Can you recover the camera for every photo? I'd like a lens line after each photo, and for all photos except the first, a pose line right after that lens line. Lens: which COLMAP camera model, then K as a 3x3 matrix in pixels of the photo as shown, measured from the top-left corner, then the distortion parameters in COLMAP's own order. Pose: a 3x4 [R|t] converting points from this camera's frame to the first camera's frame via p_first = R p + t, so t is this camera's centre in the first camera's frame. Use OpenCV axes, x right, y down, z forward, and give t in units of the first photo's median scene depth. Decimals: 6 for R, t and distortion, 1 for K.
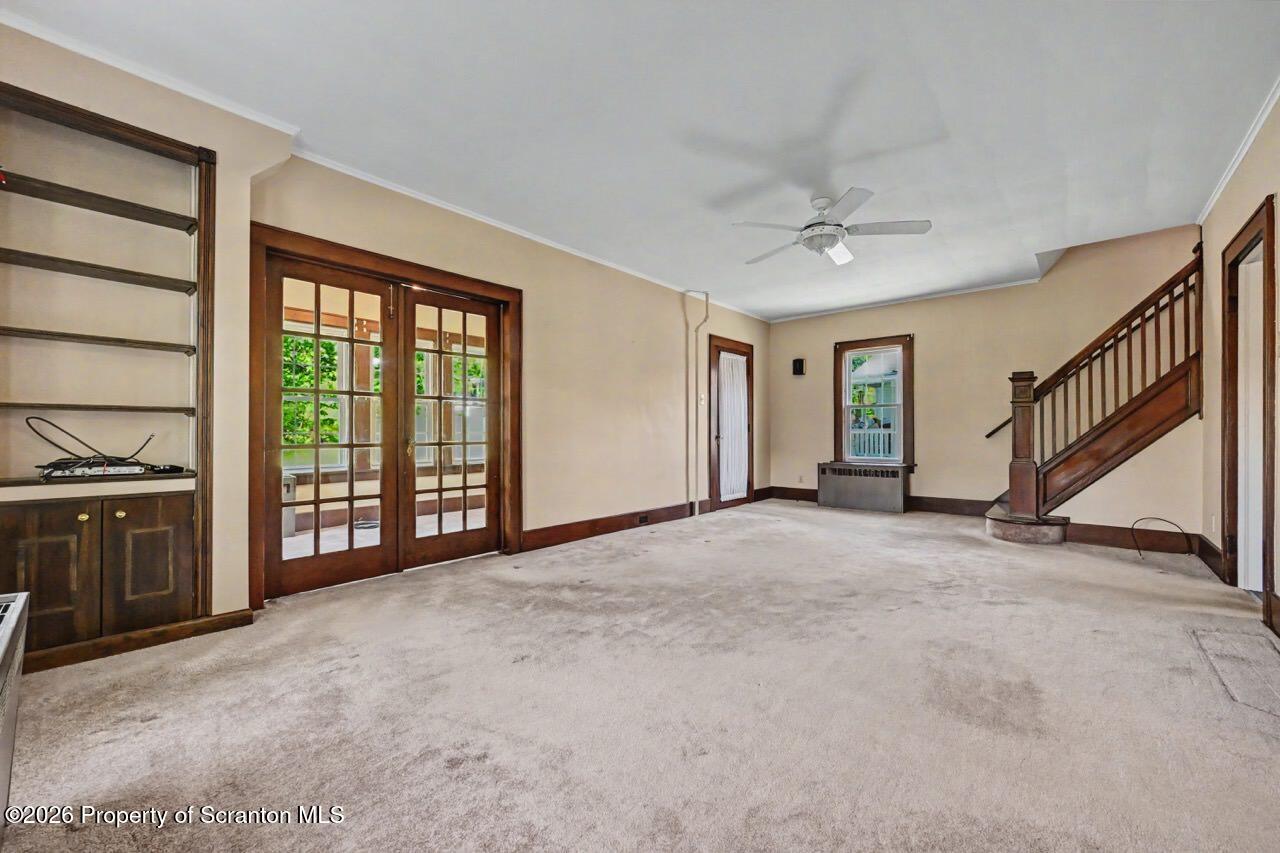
lens RADIAL K [[506.1, 0, 639.3], [0, 506.1, 432.8], [0, 0, 1]] dist [0.003268, 0.000116]
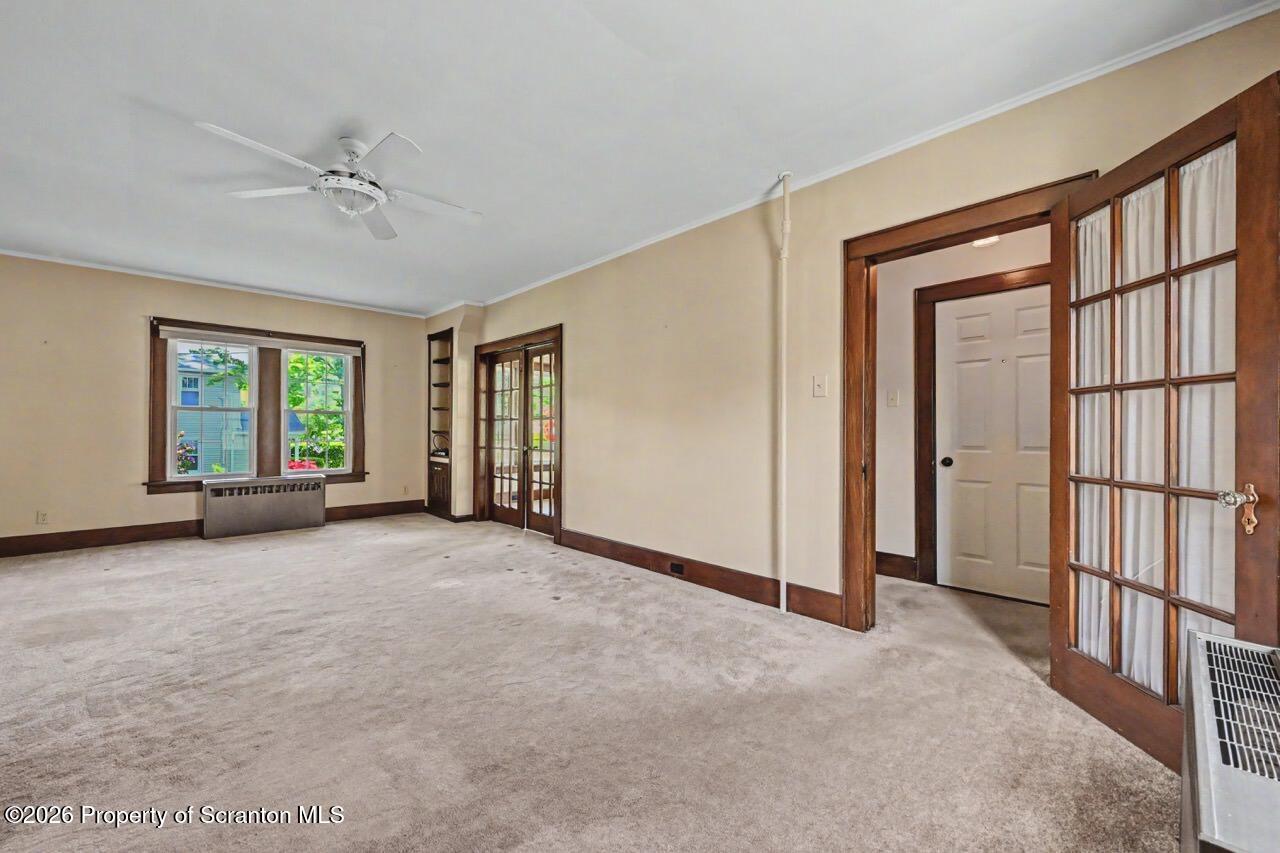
lens RADIAL K [[506.1, 0, 639.3], [0, 506.1, 432.8], [0, 0, 1]] dist [0.003268, 0.000116]
pose [[-0.089551, -0.004741, -0.995971, 0.908292], [-0.010129, 0.999941, -0.003849, -0.022564], [0.995931, 0.009743, -0.089594, 1.258183]]
